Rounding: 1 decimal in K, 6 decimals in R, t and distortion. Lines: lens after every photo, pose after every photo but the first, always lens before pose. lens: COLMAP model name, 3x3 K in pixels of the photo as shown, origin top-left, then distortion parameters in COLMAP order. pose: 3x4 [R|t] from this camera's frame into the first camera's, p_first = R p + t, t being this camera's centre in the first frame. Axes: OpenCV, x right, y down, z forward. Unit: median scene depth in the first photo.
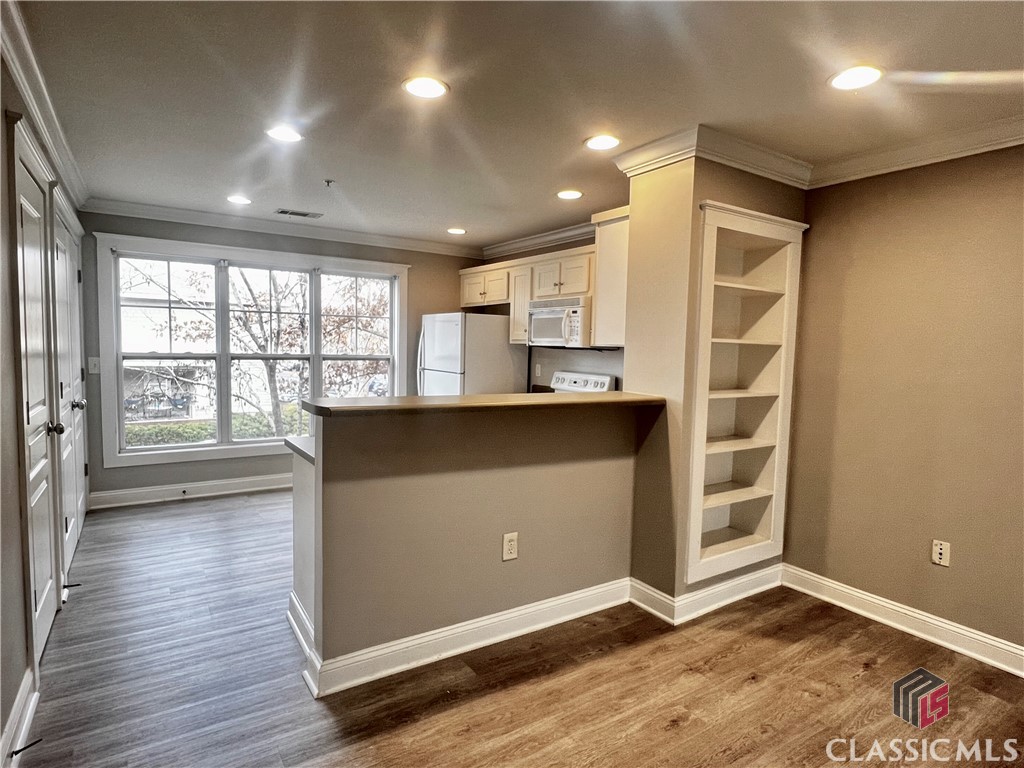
lens RADIAL K [[565.1, 0, 512.0], [0, 565.1, 384.0], [0, 0, 1]] dist [-0.000244, -0.000039]
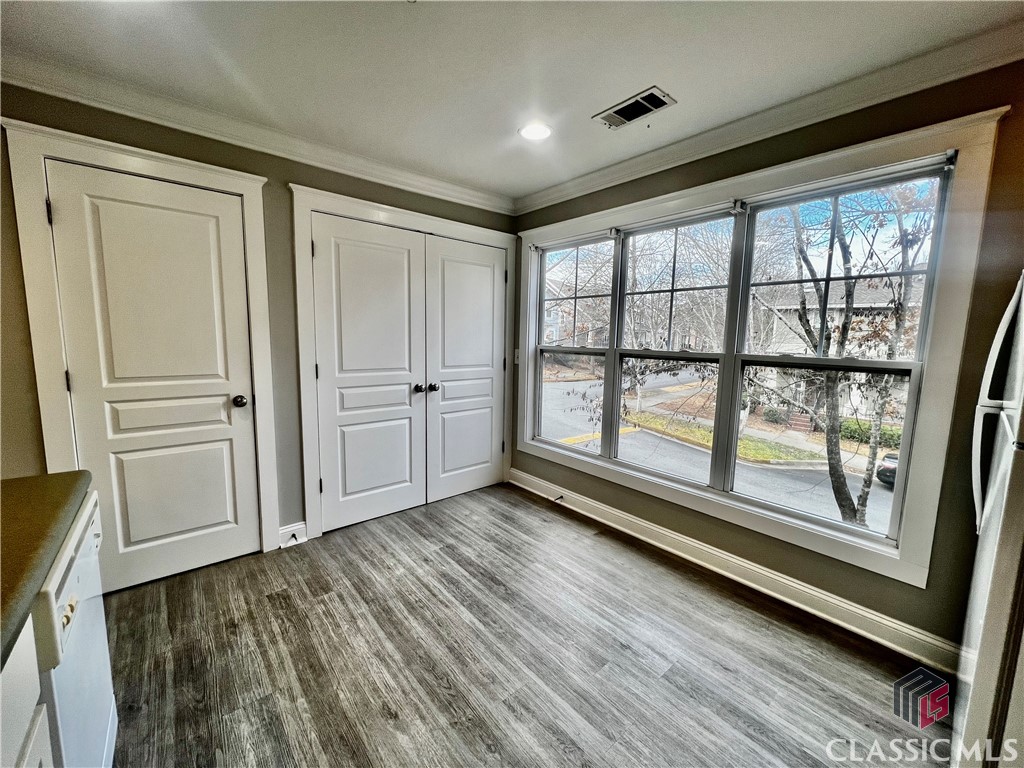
lens RADIAL K [[408.3, 0, 512.0], [0, 408.3, 384.0], [0, 0, 1]] dist [-0.001045, -0.000165]
pose [[0.128170, 0.098755, -0.986823, 0.053025], [-0.086534, 0.992349, 0.088069, -0.046730], [0.987970, 0.074105, 0.135735, 0.842503]]
